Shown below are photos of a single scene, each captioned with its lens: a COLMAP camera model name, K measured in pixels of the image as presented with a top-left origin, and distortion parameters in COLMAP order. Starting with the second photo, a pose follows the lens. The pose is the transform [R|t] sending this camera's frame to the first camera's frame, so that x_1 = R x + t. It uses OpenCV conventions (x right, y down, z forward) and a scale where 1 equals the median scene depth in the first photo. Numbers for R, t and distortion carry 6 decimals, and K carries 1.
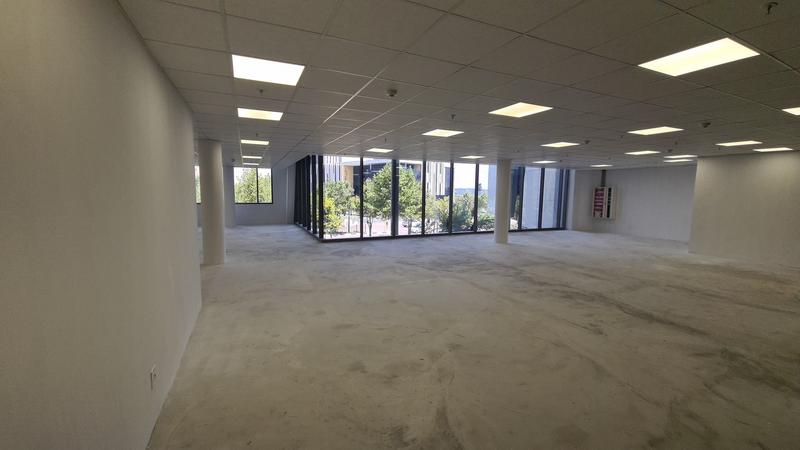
lens RADIAL K [[323.3, 0, 395.7], [0, 323.3, 222.3], [0, 0, 1]] dist [0.010282, -0.008417]
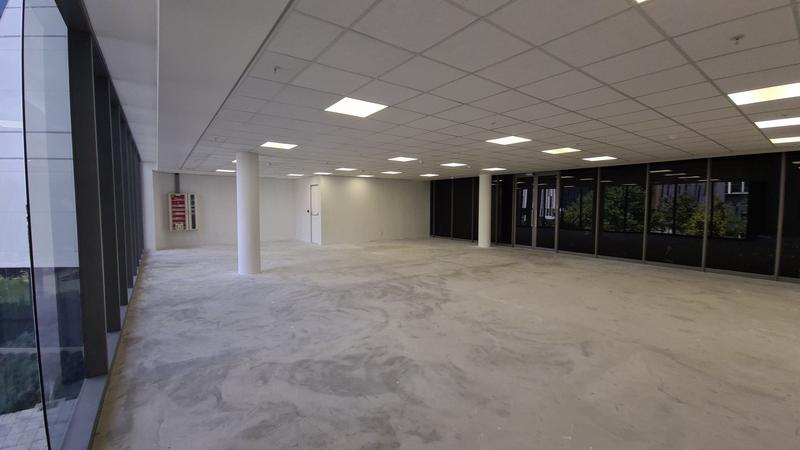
lens RADIAL K [[323.3, 0, 395.7], [0, 323.3, 222.5], [0, 0, 1]] dist [0.010282, -0.008417]
pose [[-0.195988, -0.065593, 0.978410, -0.693488], [0.086065, 0.992759, 0.083795, -0.129706], [-0.976822, 0.100630, -0.188923, 1.411011]]
